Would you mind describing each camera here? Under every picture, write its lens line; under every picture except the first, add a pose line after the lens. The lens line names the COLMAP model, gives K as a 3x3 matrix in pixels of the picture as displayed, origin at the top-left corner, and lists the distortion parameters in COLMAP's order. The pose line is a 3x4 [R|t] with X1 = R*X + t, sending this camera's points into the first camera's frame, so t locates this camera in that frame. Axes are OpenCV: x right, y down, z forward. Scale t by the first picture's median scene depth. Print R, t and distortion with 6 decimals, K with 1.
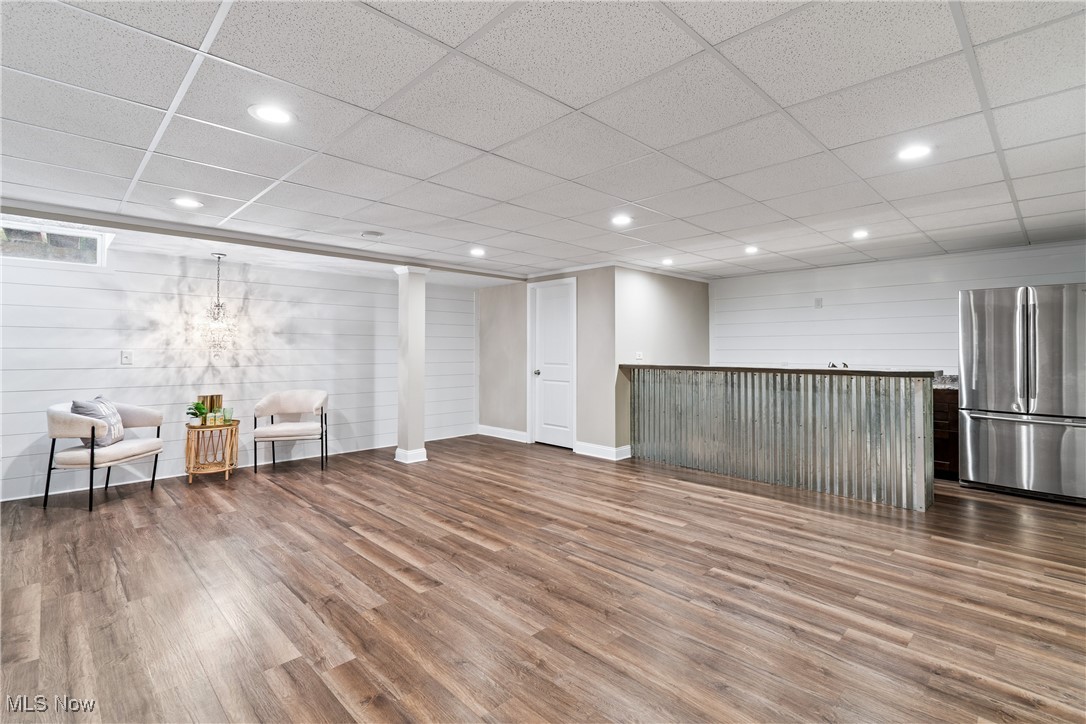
lens RADIAL K [[511.2, 0, 536.6], [0, 511.2, 342.2], [0, 0, 1]] dist [0.001538, -0.001286]
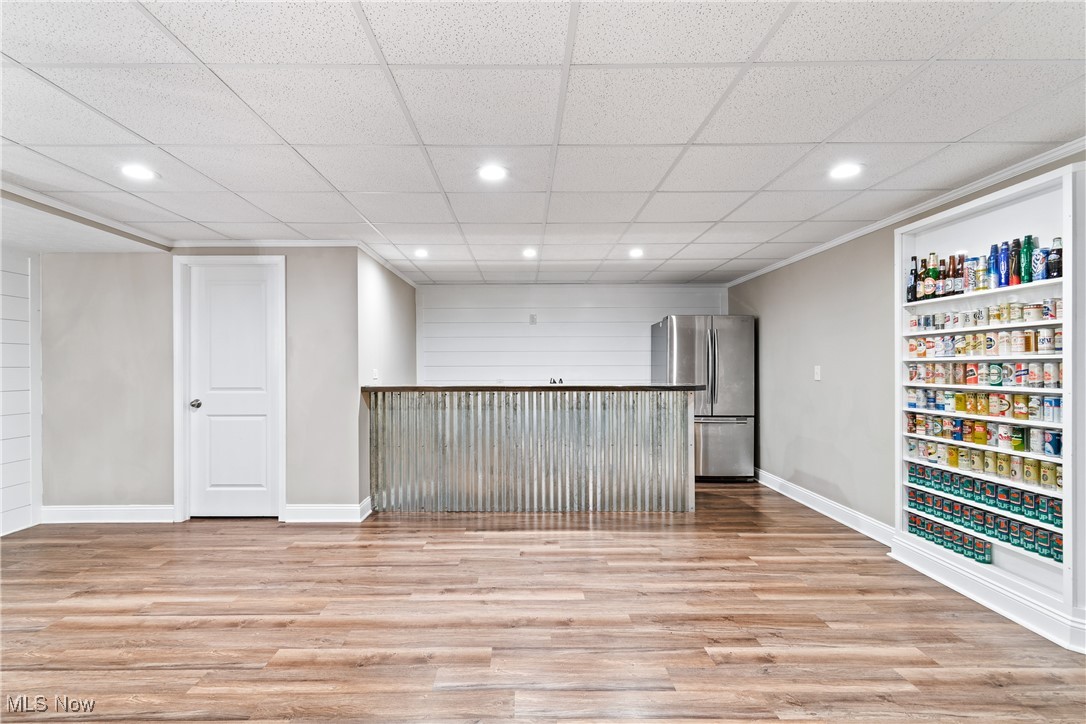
lens RADIAL K [[511.2, 0, 526.3], [0, 511.2, 367.9], [0, 0, 1]] dist [0.001538, -0.001286]
pose [[0.687940, -0.002880, 0.725762, -0.273891], [-0.007532, 0.999910, 0.011108, 0.010026], [-0.725729, -0.013108, 0.687856, 0.468134]]
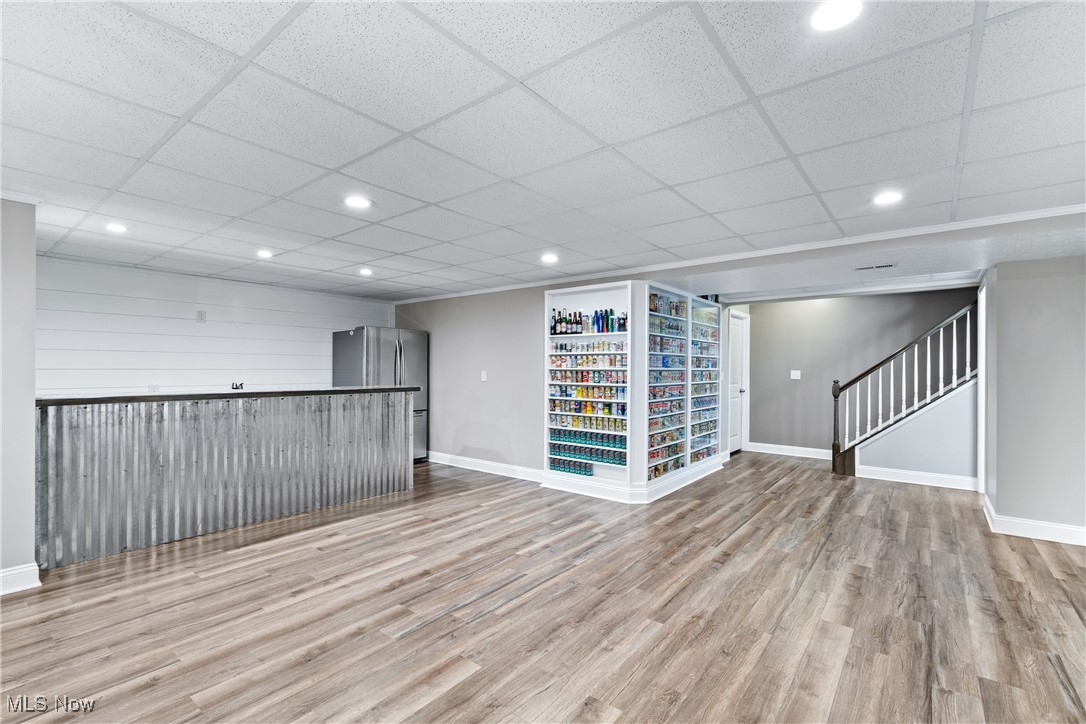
lens RADIAL K [[511.2, 0, 545.5], [0, 511.2, 369.6], [0, 0, 1]] dist [0.001538, -0.001286]
pose [[-0.167736, -0.003337, 0.985826, -0.596556], [-0.018899, 0.999821, 0.000169, 0.004800], [-0.985651, -0.018603, -0.167769, 0.798401]]
